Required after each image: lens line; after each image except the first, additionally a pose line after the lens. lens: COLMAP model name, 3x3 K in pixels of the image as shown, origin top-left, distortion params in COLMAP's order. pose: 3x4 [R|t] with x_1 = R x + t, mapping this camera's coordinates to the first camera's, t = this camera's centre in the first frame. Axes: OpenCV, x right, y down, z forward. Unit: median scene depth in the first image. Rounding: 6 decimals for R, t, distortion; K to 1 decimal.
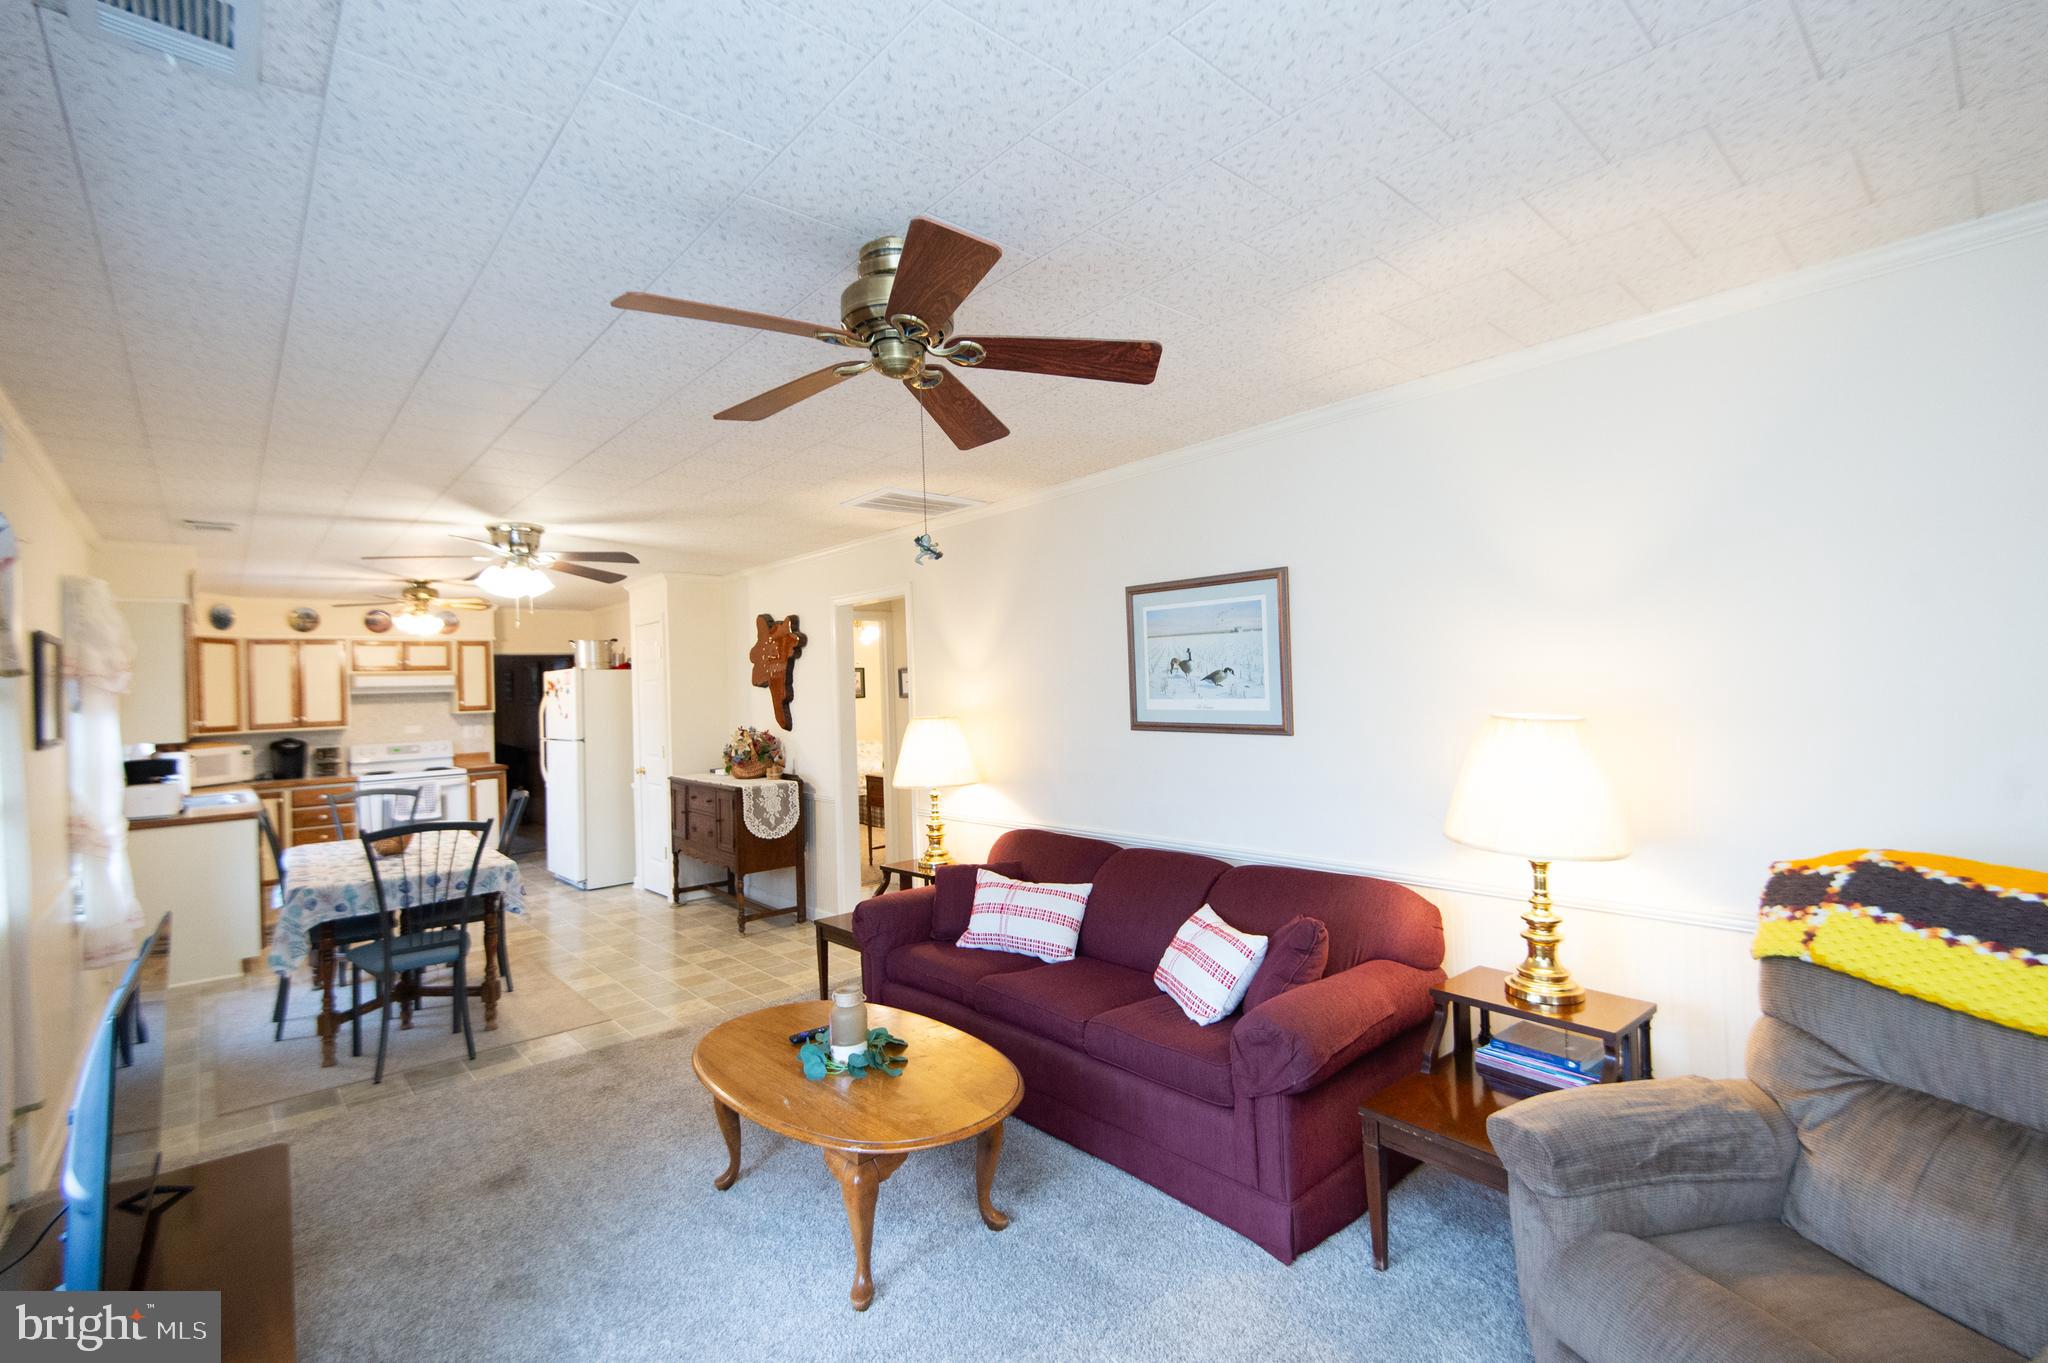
lens RADIAL K [[878.8, 0, 1028.7], [0, 878.8, 673.0], [0, 0, 1]] dist [0.027144, -0.026356]
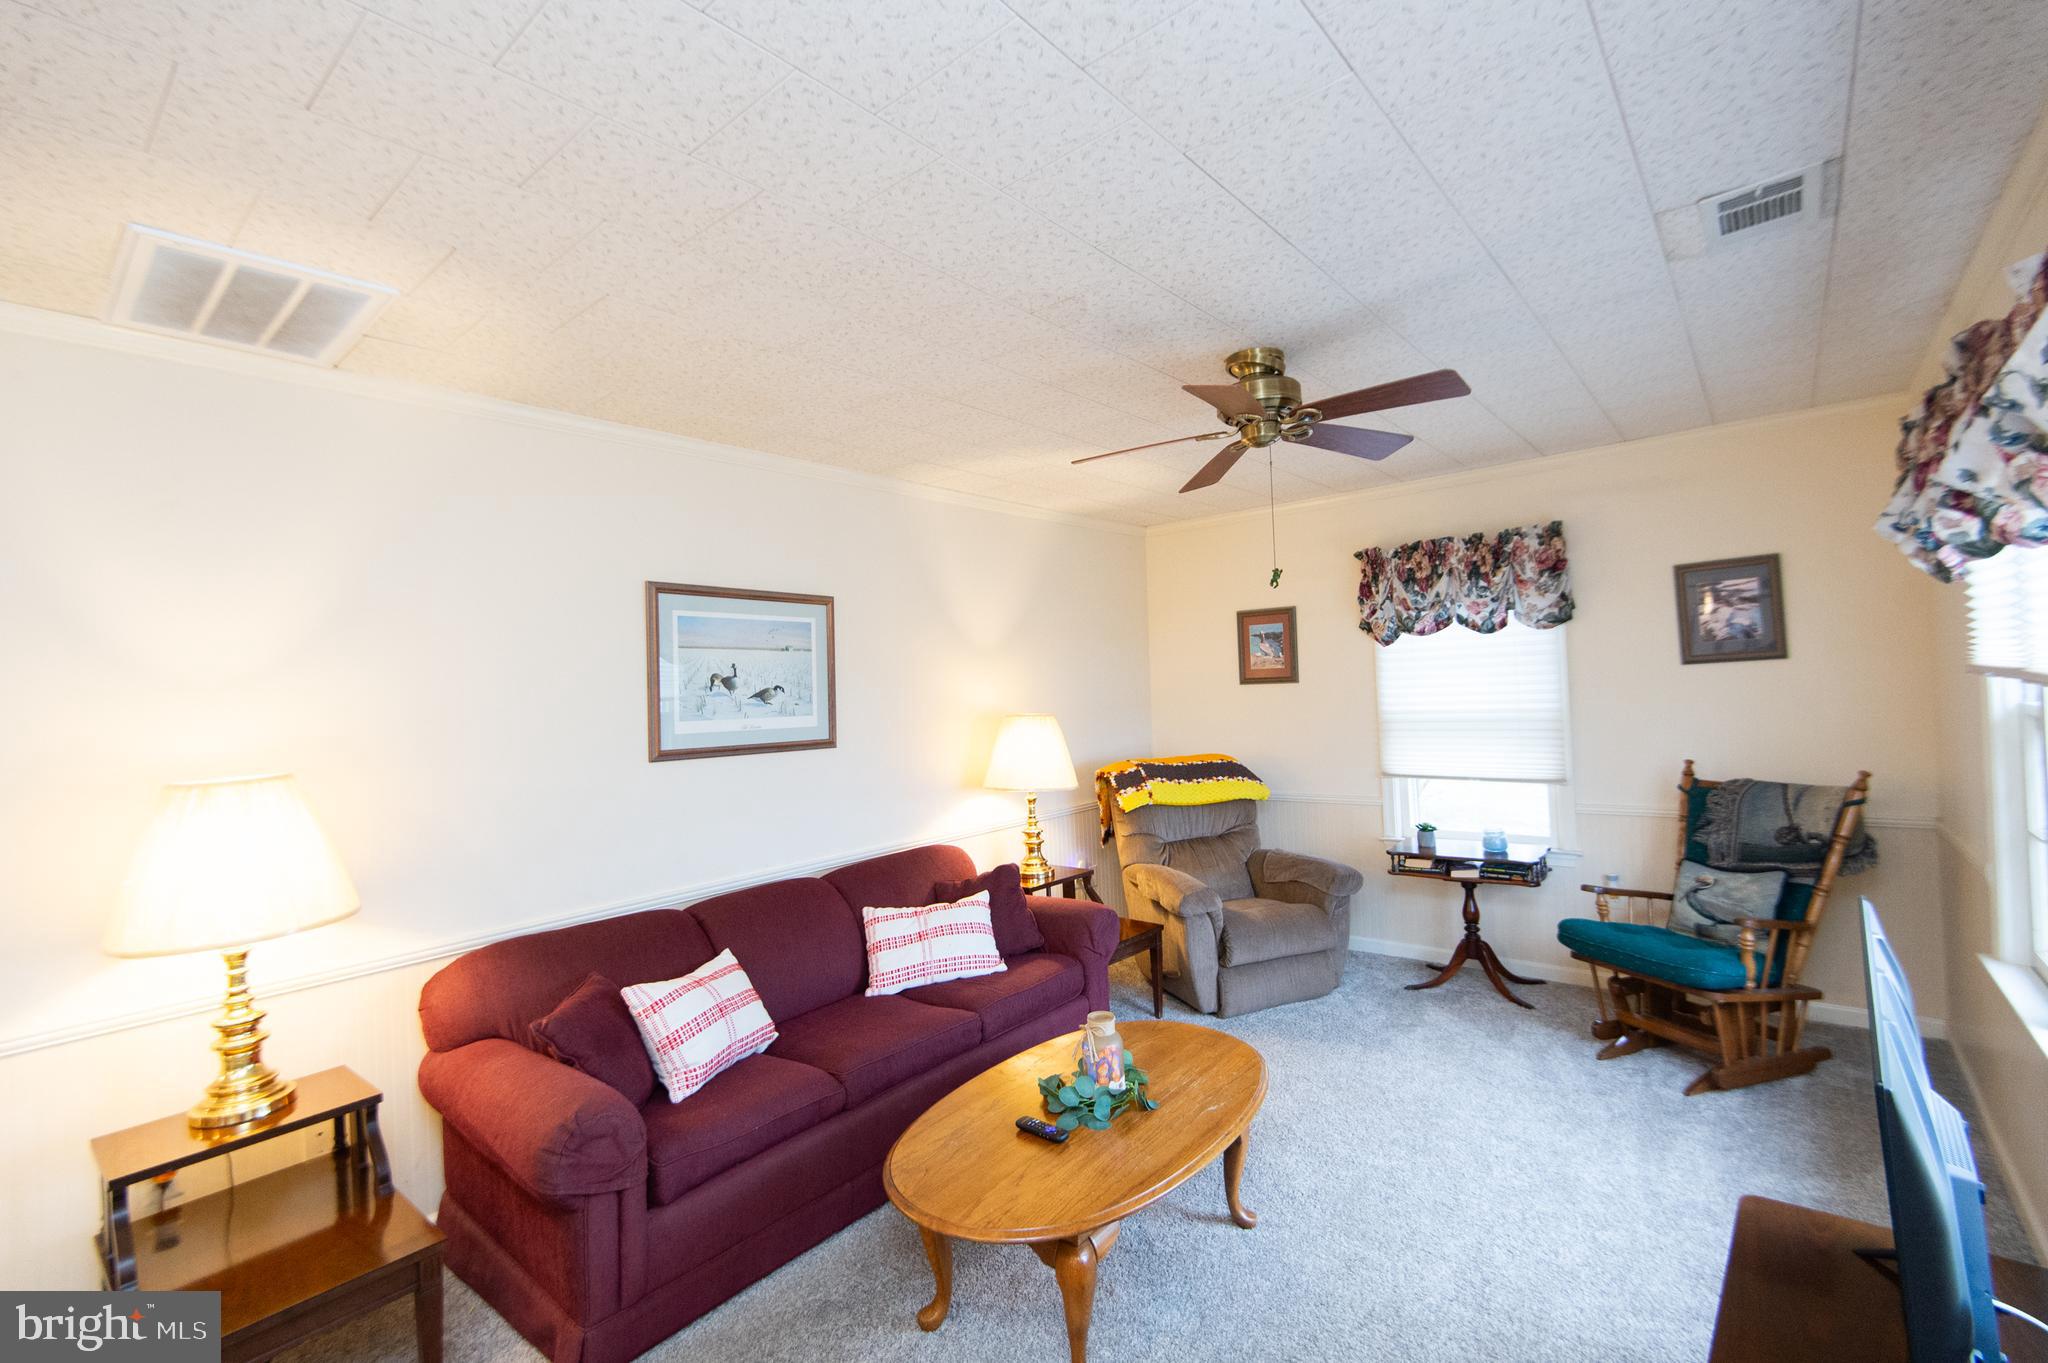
lens RADIAL K [[879.0, 0, 1012.6], [0, 879.0, 673.4], [0, 0, 1]] dist [-0.020511, -0.000191]
pose [[-0.120634, 0.060009, 0.990882, -0.699404], [0.031625, 0.997897, -0.056584, 0.039609], [-0.992193, 0.024511, -0.122278, 0.763906]]
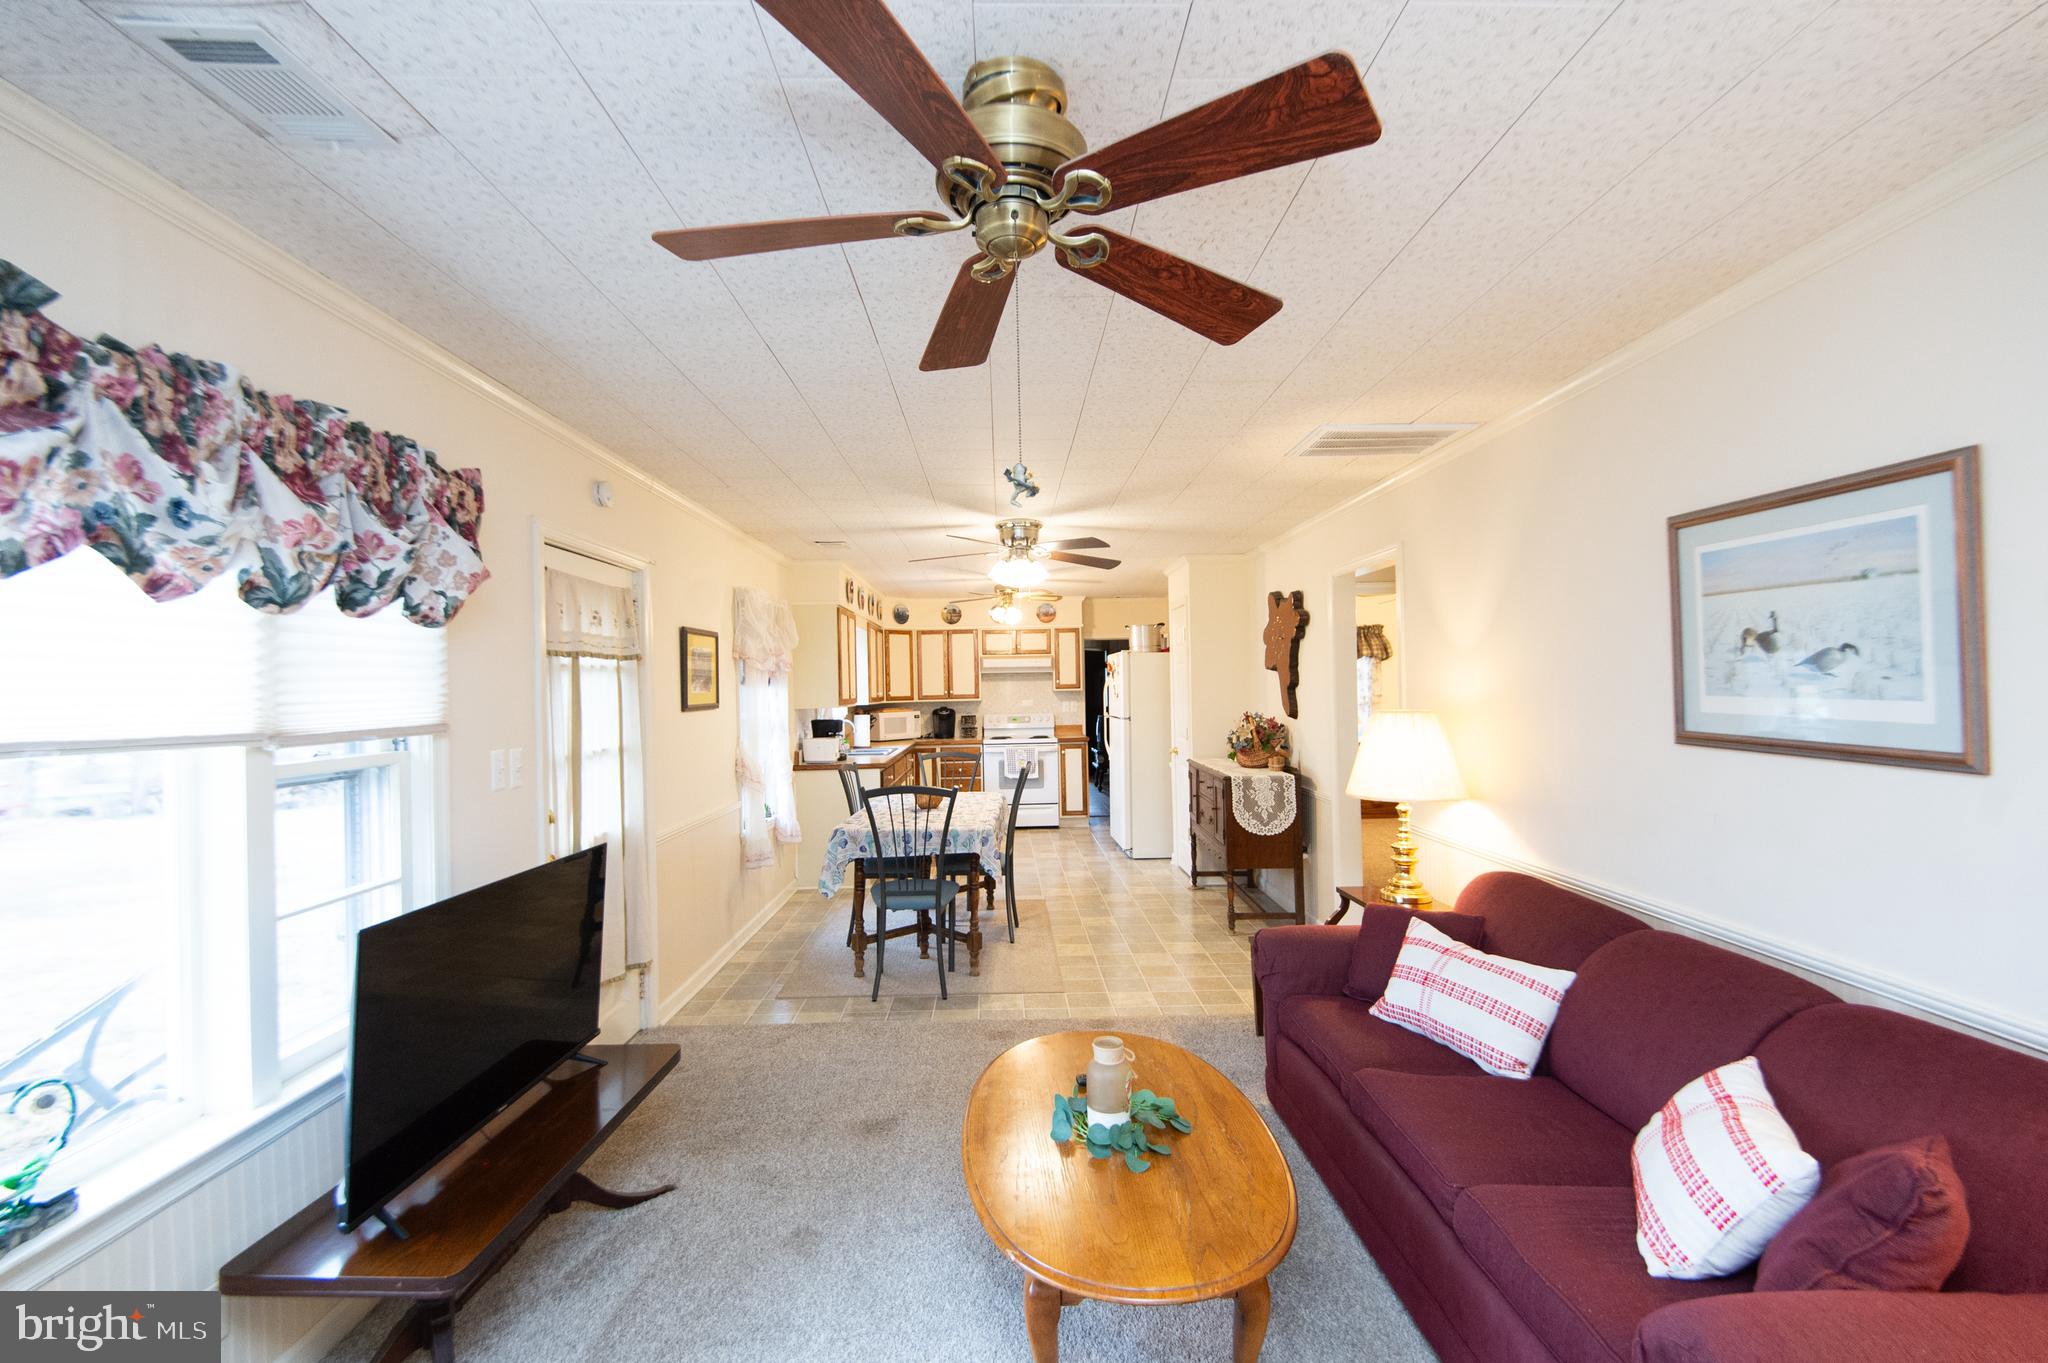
lens RADIAL K [[878.8, 0, 1028.7], [0, 878.8, 673.0], [0, 0, 1]] dist [0.027144, -0.026356]
pose [[0.765480, 0.009834, -0.643385, 0.168056], [0.003478, 0.999805, 0.019420, -0.000037], [0.643450, -0.017103, 0.765297, 0.213092]]
